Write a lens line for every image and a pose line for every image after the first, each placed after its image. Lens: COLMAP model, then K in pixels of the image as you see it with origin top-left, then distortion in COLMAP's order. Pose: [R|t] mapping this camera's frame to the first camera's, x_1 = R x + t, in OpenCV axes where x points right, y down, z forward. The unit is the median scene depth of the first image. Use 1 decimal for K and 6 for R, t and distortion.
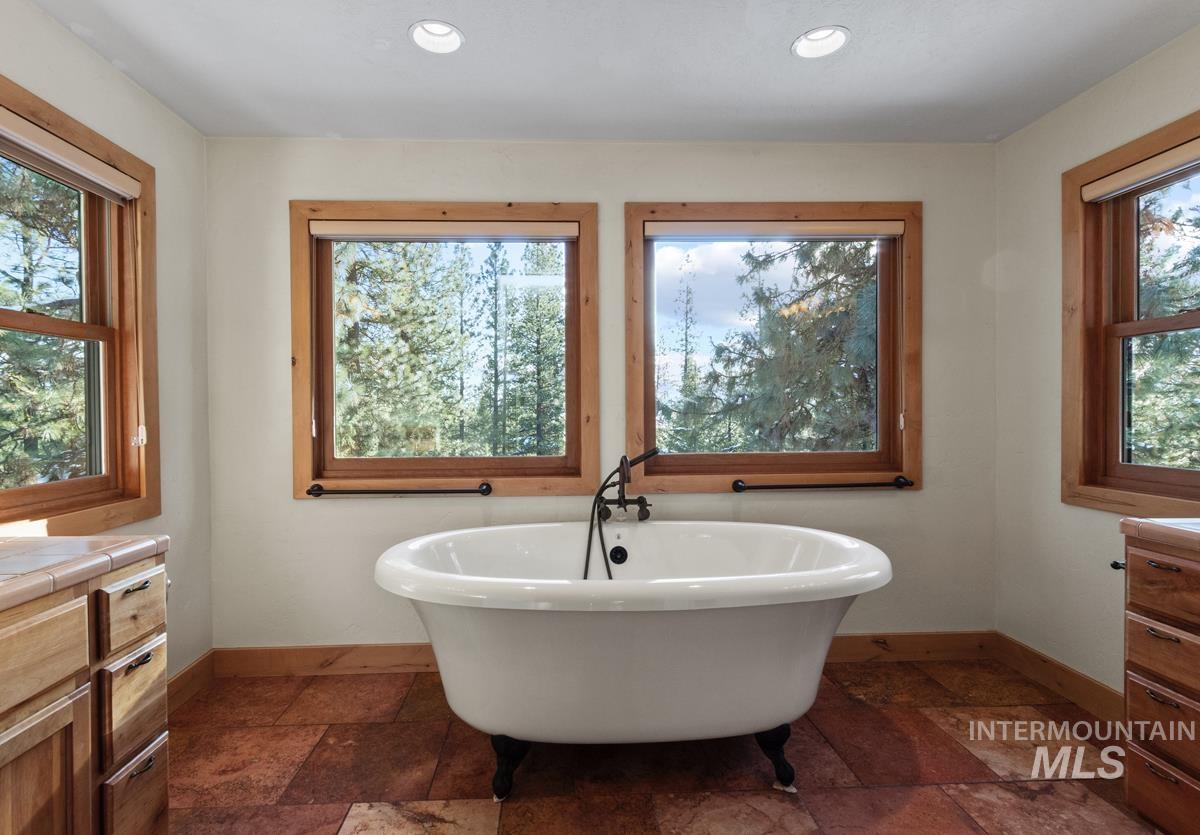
lens RADIAL K [[594.9, 0, 600.0], [0, 594.9, 417.5], [0, 0, 1]] dist [-0.000396, -0.000279]
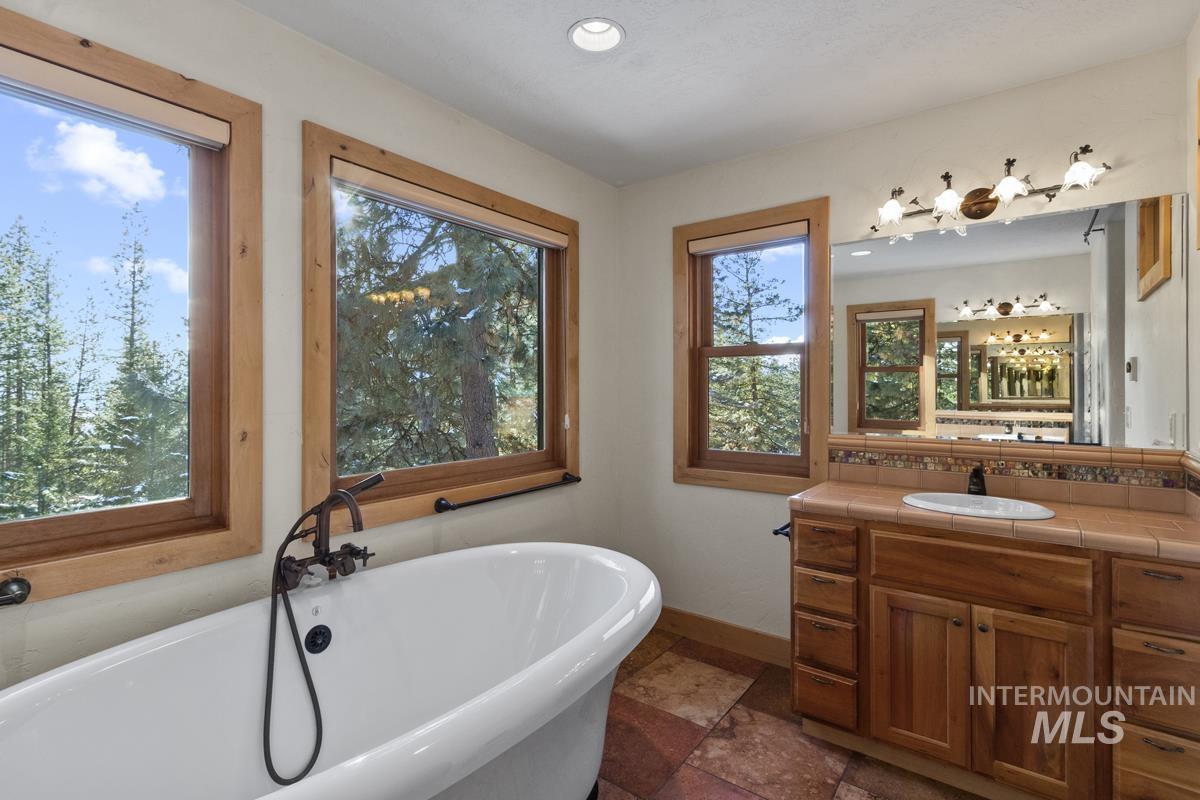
lens RADIAL K [[553.8, 0, 601.7], [0, 553.8, 389.0], [0, 0, 1]] dist [0.002711, -0.000176]
pose [[0.644856, 0.011105, 0.764223, -0.242938], [0.003878, 0.999834, -0.017802, -0.037930], [-0.764294, 0.014443, 0.644706, 0.347691]]
